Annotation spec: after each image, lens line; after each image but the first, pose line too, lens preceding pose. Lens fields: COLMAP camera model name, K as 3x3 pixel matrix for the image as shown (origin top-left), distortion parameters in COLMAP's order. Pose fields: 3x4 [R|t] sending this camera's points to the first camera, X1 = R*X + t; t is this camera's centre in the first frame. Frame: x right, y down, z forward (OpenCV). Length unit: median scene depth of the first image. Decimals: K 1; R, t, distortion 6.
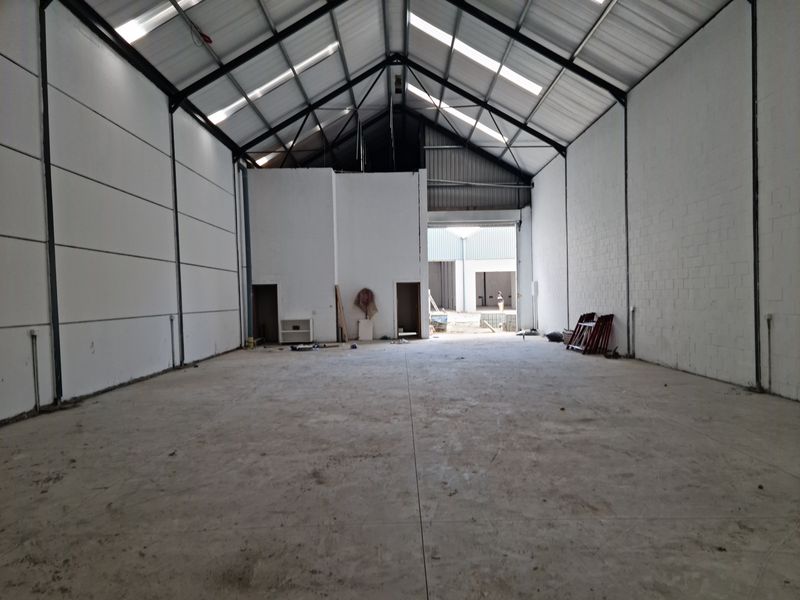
lens RADIAL K [[652.0, 0, 424.4], [0, 652.0, 315.5], [0, 0, 1]] dist [0.112046, -0.124665]
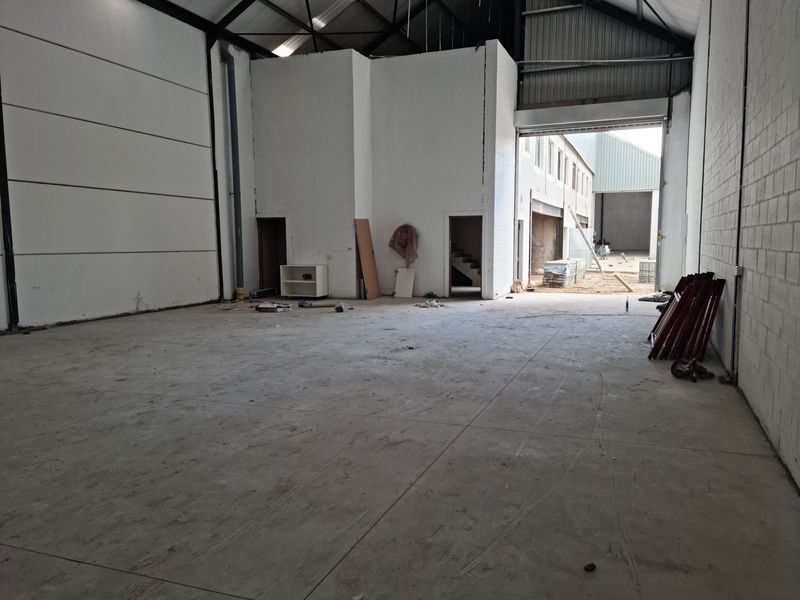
lens RADIAL K [[652.0, 0, 399.4], [0, 652.0, 301.4], [0, 0, 1]] dist [0.112046, -0.124665]
pose [[0.921236, 0.051906, -0.385527, 0.180348], [-0.024593, 0.996847, 0.075447, -0.011464], [0.388227, -0.060023, 0.919607, 0.342482]]
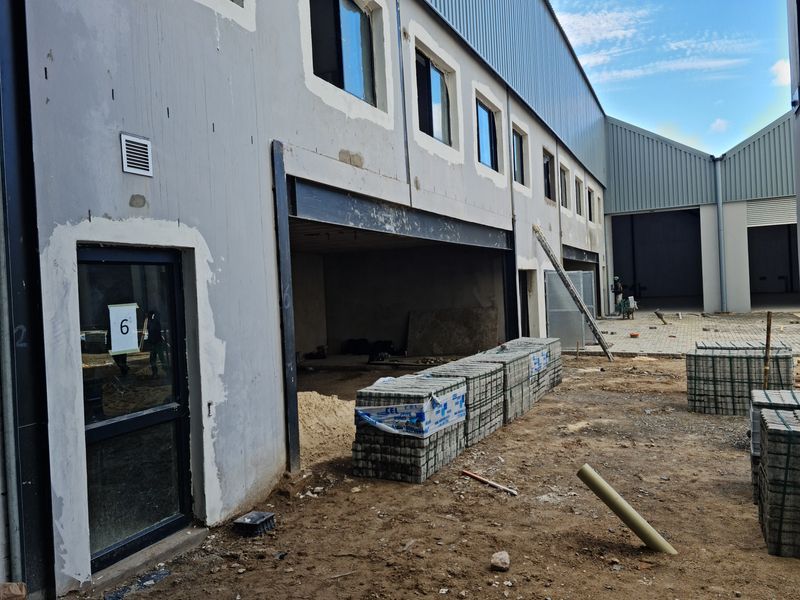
lens RADIAL K [[652.0, 0, 402.0], [0, 652.0, 291.8], [0, 0, 1]] dist [0.112046, -0.124665]
pose [[0.896411, -0.026470, -0.442433, 0.148876], [0.020945, 0.999630, -0.017369, -0.036954], [0.442729, 0.006303, 0.896633, 1.020915]]
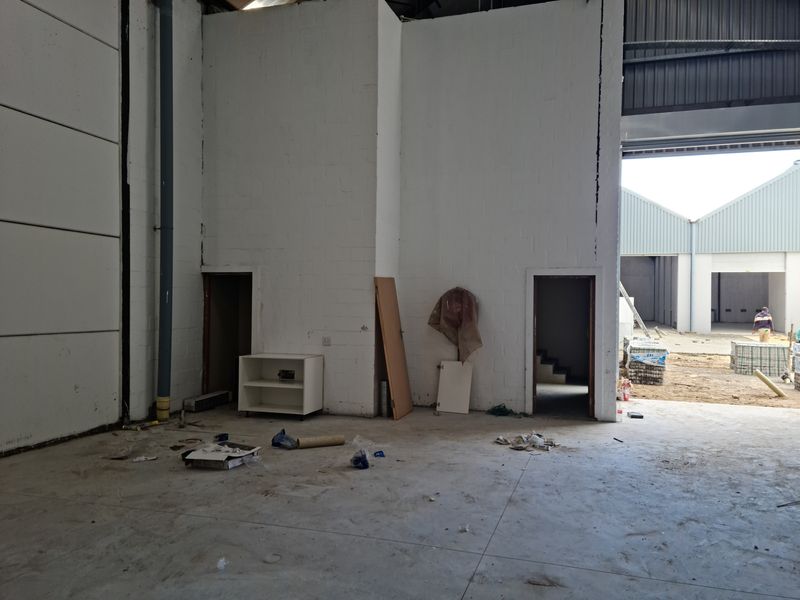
lens RADIAL K [[652.0, 0, 408.6], [0, 652.0, 292.2], [0, 0, 1]] dist [0.112046, -0.124665]
pose [[0.945650, 0.026410, -0.324112, 0.015703], [-0.040403, 0.998516, -0.036521, -0.021925], [0.322666, 0.047631, 0.945314, 0.594298]]
